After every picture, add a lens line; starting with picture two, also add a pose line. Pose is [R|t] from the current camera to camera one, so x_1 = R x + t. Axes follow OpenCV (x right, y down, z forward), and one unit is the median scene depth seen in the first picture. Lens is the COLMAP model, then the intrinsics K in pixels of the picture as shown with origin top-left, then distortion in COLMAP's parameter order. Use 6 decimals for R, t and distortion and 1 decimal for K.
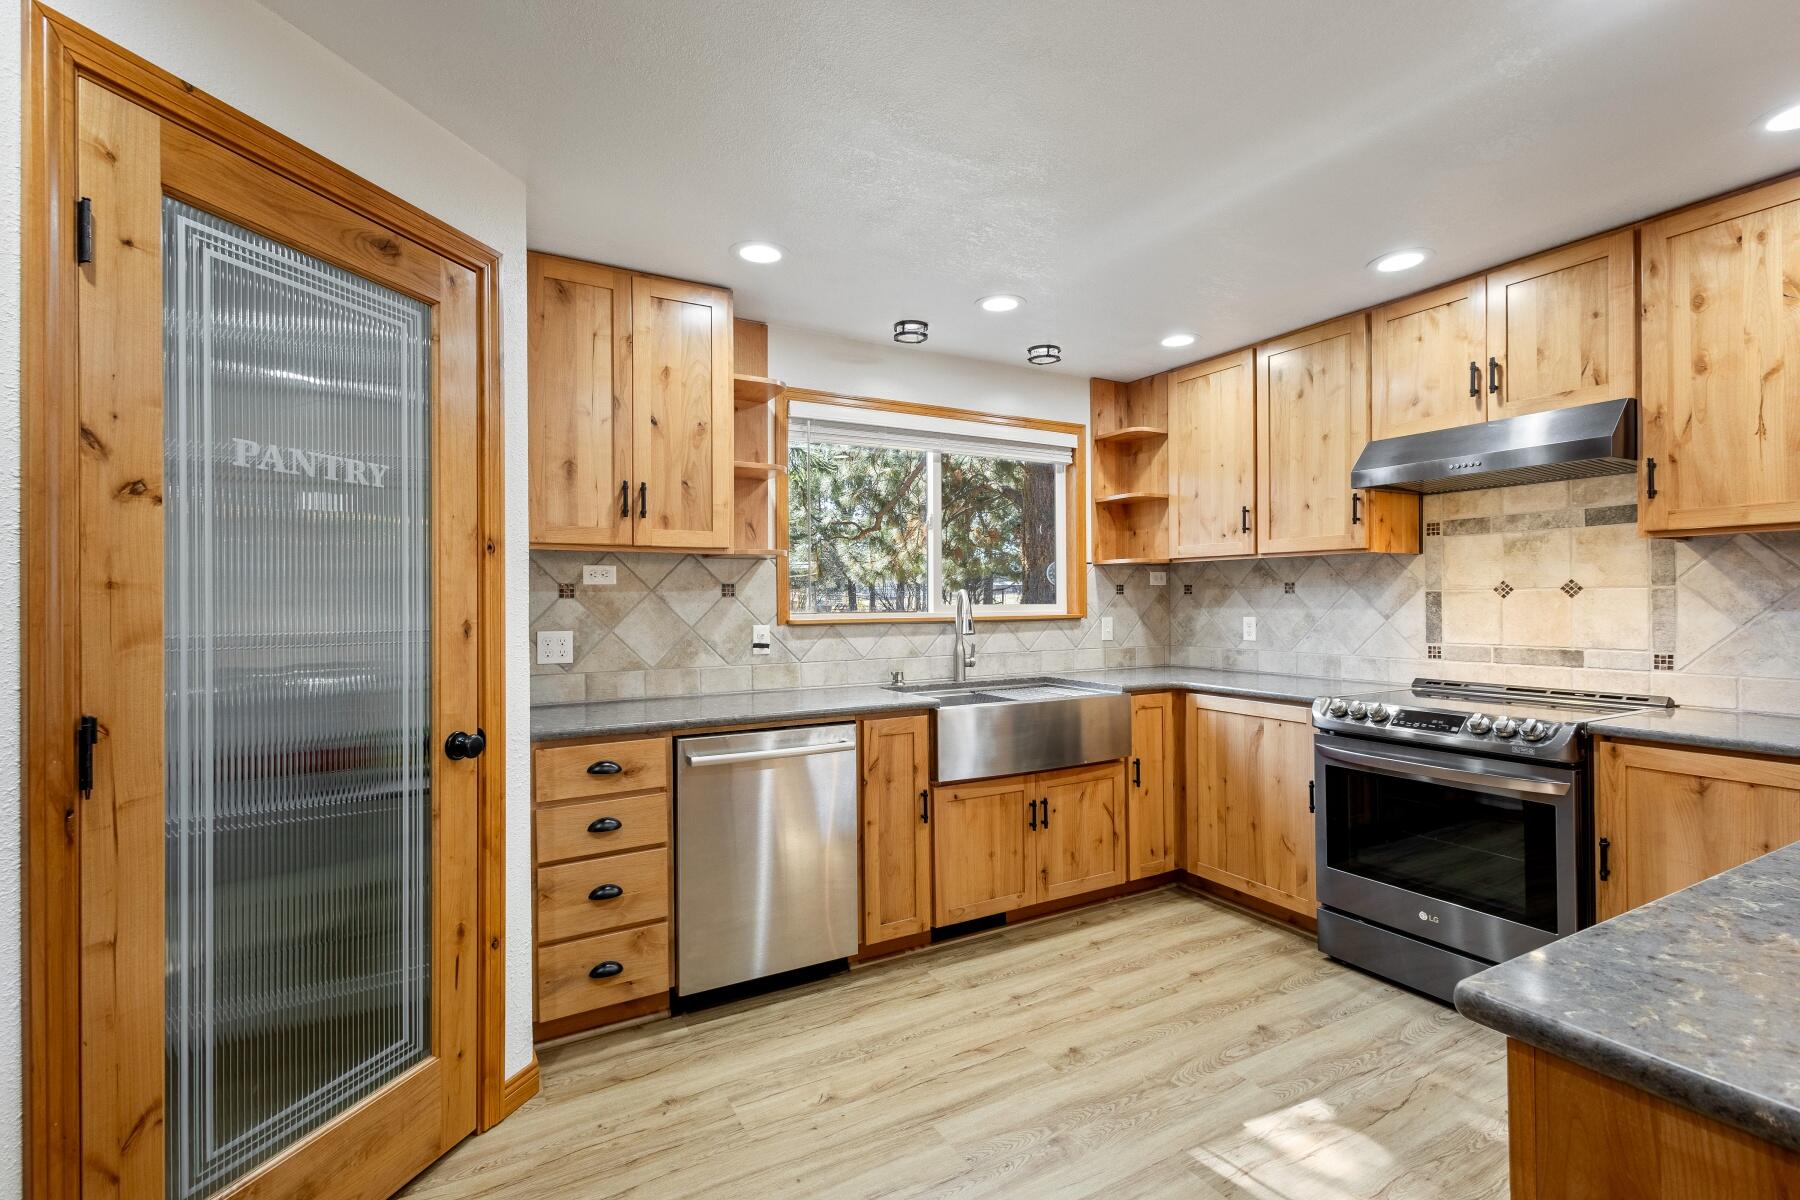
lens RADIAL K [[829.3, 0, 916.7], [0, 829.3, 598.3], [0, 0, 1]] dist [0.012511, -0.003451]
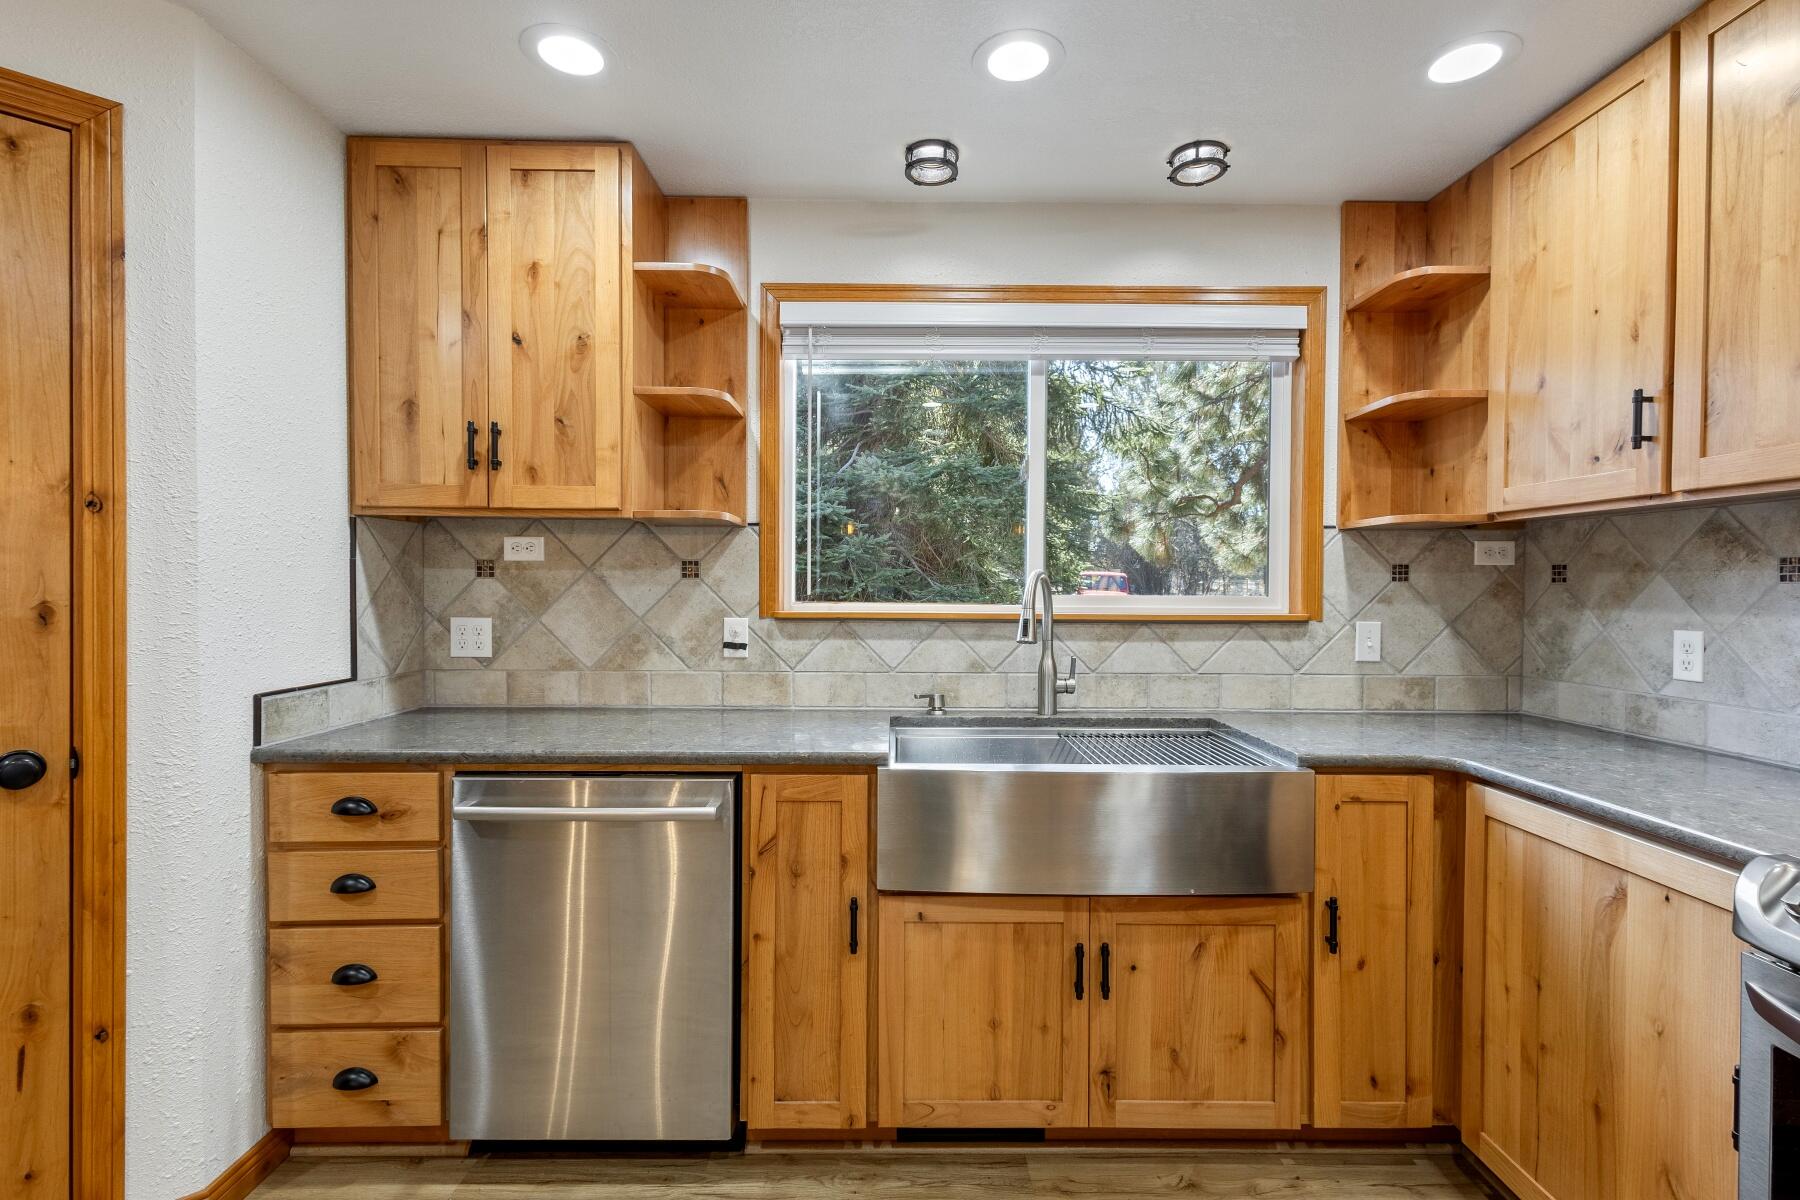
lens RADIAL K [[829.3, 0, 909.5], [0, 829.3, 598.9], [0, 0, 1]] dist [0.012511, -0.003451]
pose [[0.868932, 0.019852, -0.494534, 0.317789], [-0.011699, 0.999740, 0.019575, -0.000037], [0.494794, -0.011224, 0.868938, 0.462892]]
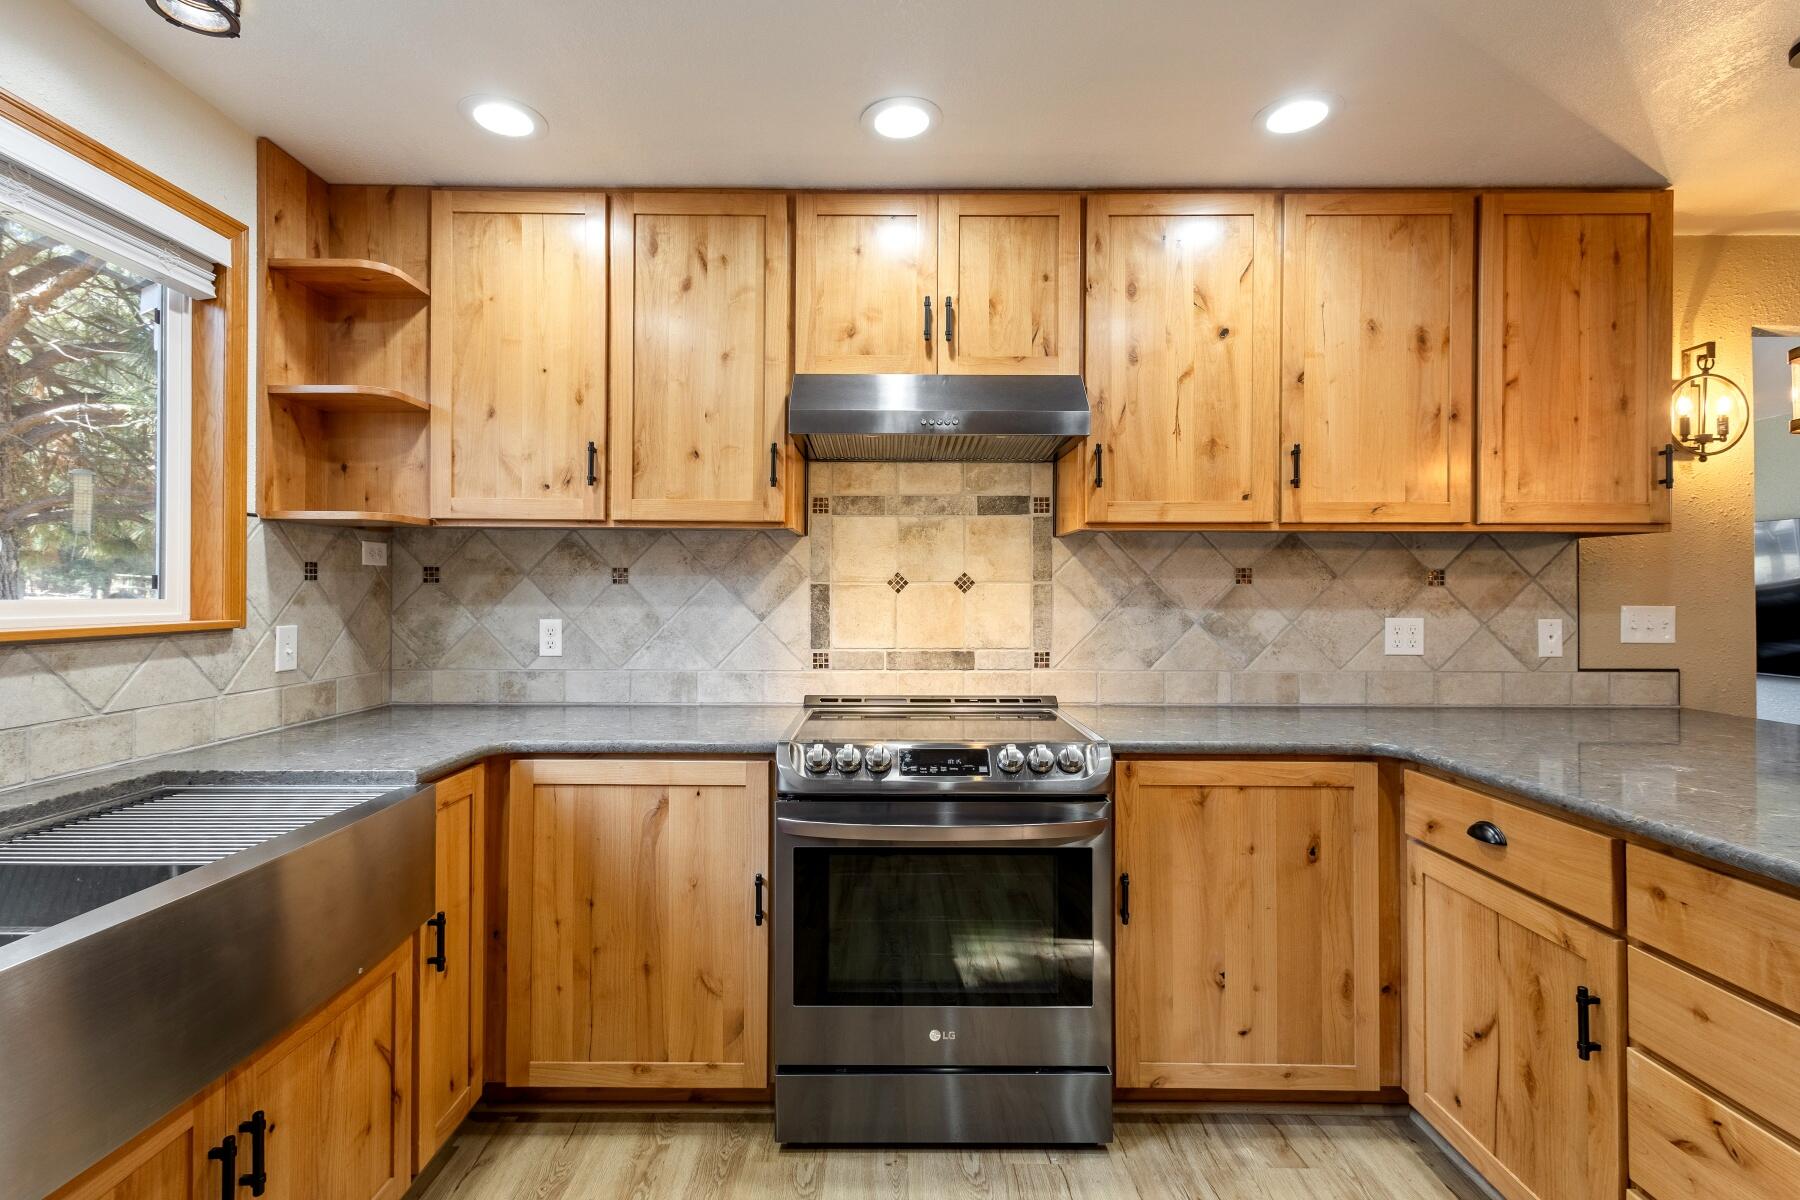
lens RADIAL K [[829.3, 0, 882.6], [0, 829.3, 586.2], [0, 0, 1]] dist [0.012511, -0.003451]
pose [[0.507702, 0.014125, 0.861417, -0.032019], [-0.008464, 0.999899, -0.011407, 0.002563], [-0.861491, -0.001500, 0.507770, 0.573958]]
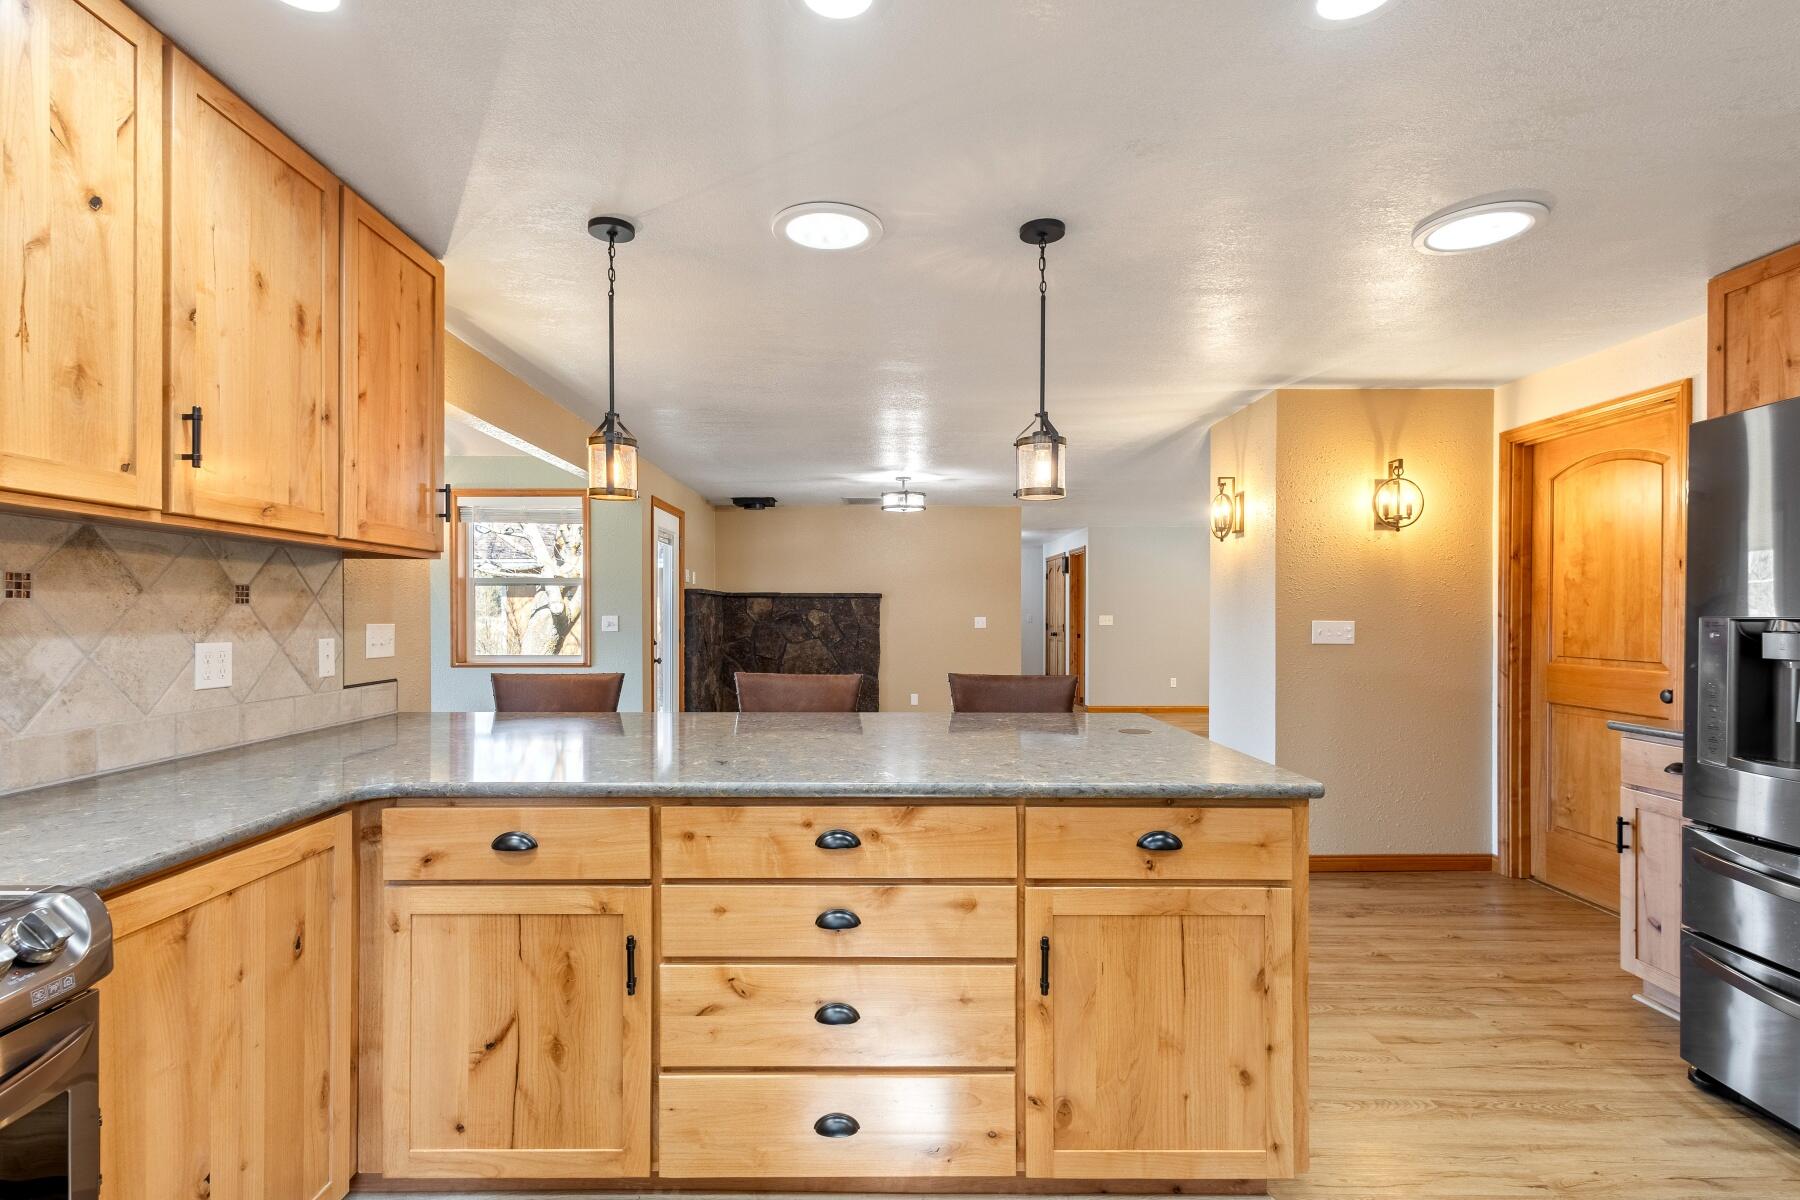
lens RADIAL K [[829.3, 0, 913.9], [0, 829.3, 616.2], [0, 0, 1]] dist [0.012511, -0.003451]
pose [[-0.865207, 0.004630, 0.501394, 0.120467], [0.003740, 0.999989, -0.002780, 0.002797], [-0.501402, -0.000530, -0.865215, 0.864766]]
